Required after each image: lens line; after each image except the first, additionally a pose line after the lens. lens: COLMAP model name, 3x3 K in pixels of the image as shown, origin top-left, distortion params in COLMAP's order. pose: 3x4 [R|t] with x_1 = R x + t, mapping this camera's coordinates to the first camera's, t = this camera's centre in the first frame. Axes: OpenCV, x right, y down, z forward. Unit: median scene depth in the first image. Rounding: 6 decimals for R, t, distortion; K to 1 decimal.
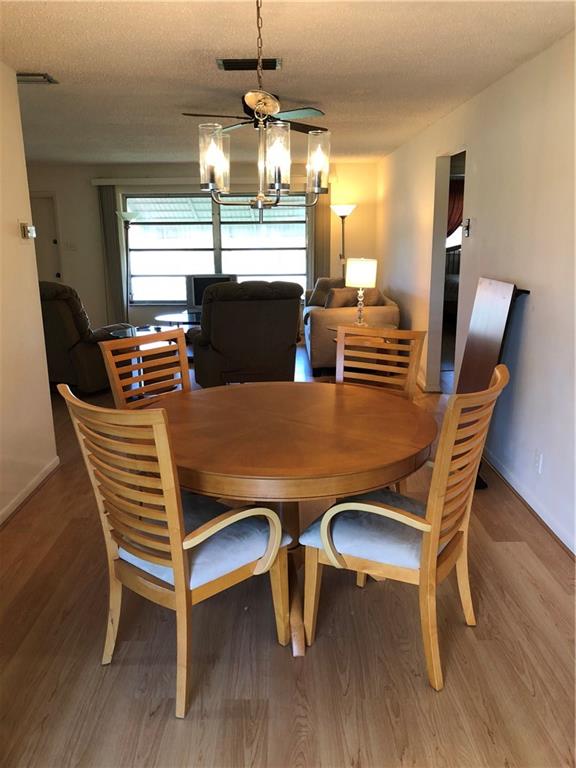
lens RADIAL K [[635.1, 0, 292.4], [0, 635.1, 385.9], [0, 0, 1]] dist [0.046051, -0.040482]
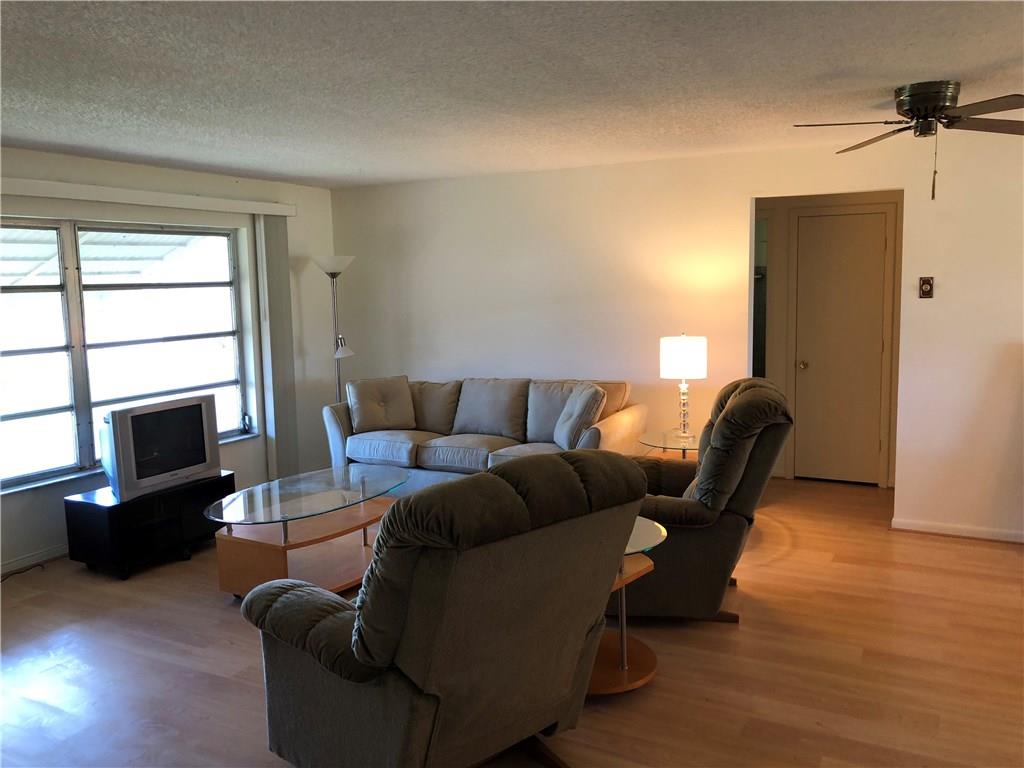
lens RADIAL K [[846.7, 0, 515.1], [0, 846.7, 381.8], [0, 0, 1]] dist [0.046051, -0.040482]
pose [[0.456904, -0.113291, 0.882272, -0.502289], [0.224607, 0.974410, 0.008805, -0.131250], [-0.860692, 0.194141, 0.470658, 0.482026]]
